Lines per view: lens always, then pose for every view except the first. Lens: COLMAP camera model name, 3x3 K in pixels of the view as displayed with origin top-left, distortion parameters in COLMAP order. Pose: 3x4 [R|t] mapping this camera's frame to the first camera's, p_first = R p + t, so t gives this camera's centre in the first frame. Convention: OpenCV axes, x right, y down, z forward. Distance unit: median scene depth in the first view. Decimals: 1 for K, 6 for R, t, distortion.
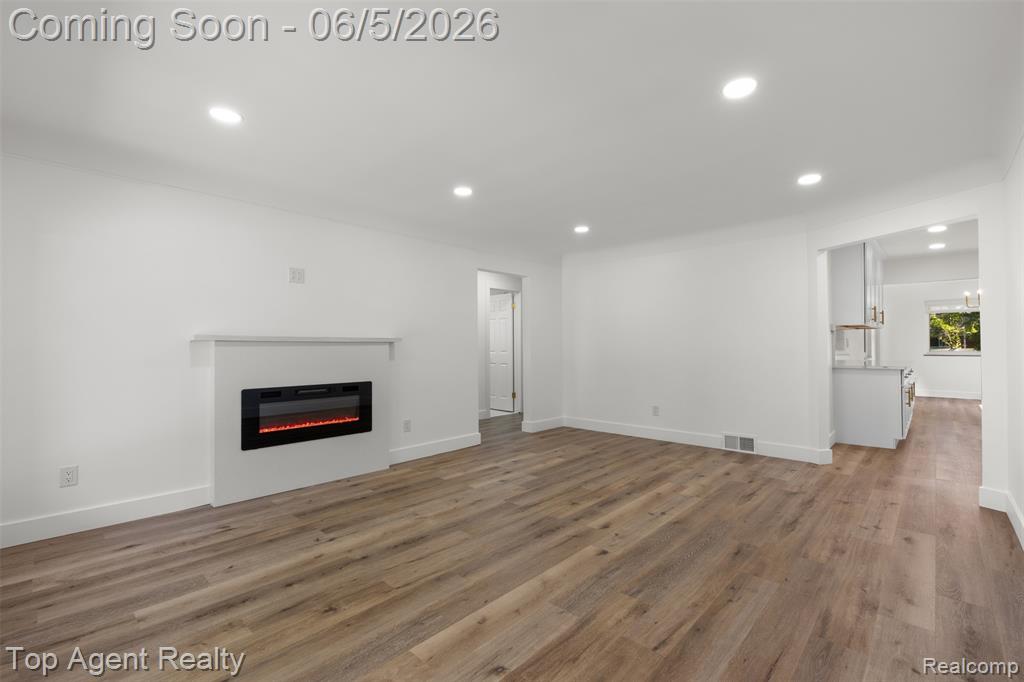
lens RADIAL K [[446.7, 0, 514.1], [0, 446.7, 340.4], [0, 0, 1]] dist [-0.002787, 0.000081]
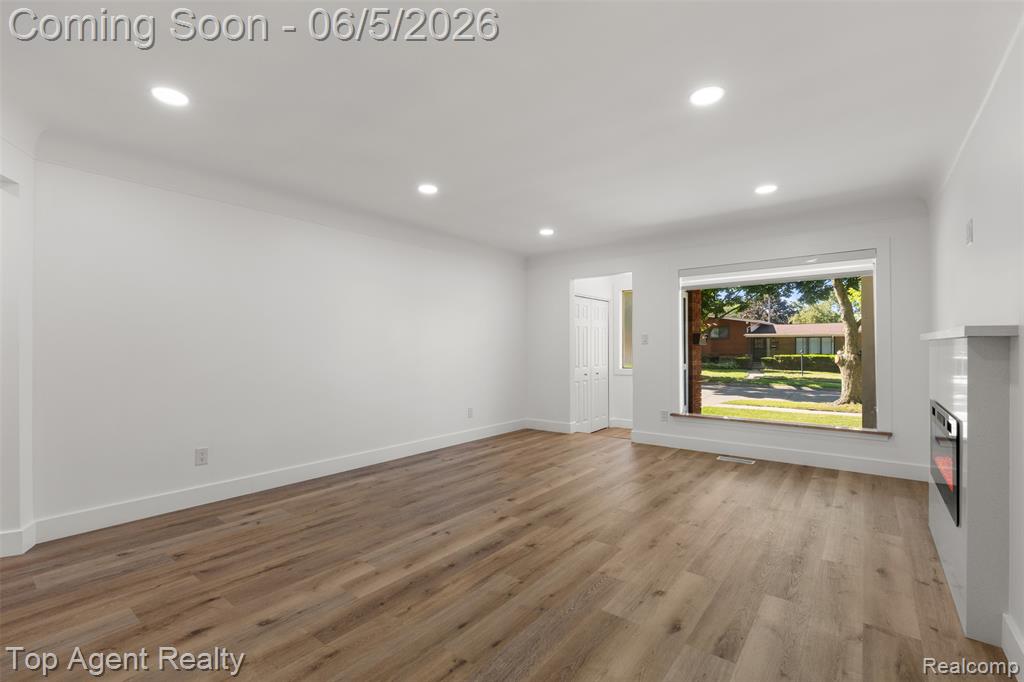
lens RADIAL K [[450.1, 0, 511.7], [0, 450.1, 346.7], [0, 0, 1]] dist [-0.001554, -0.000405]
pose [[-0.996473, 0.007238, -0.083606, 0.255478], [0.008404, 0.999872, -0.013593, 0.021187], [0.083496, -0.014248, -0.996406, 1.971100]]
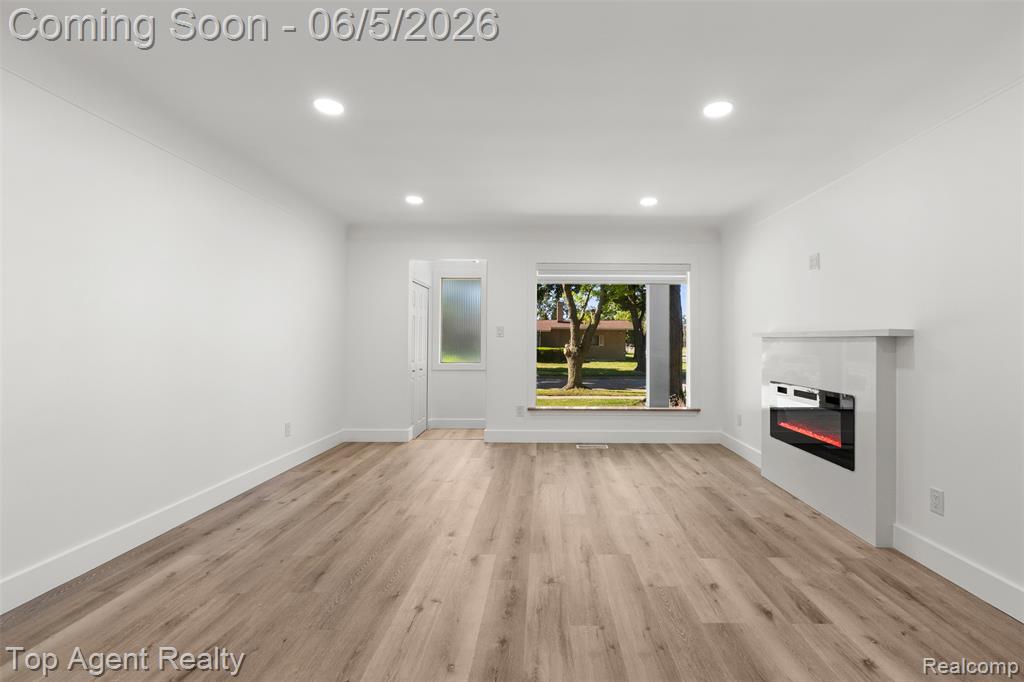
lens RADIAL K [[472.1, 0, 546.2], [0, 472.1, 334.5], [0, 0, 1]] dist [-0.001973, 0.000275]
pose [[-0.724833, -0.009244, -0.688862, 0.679151], [0.004739, 0.999819, -0.018402, 0.014981], [0.688908, -0.016603, -0.724658, 1.643882]]
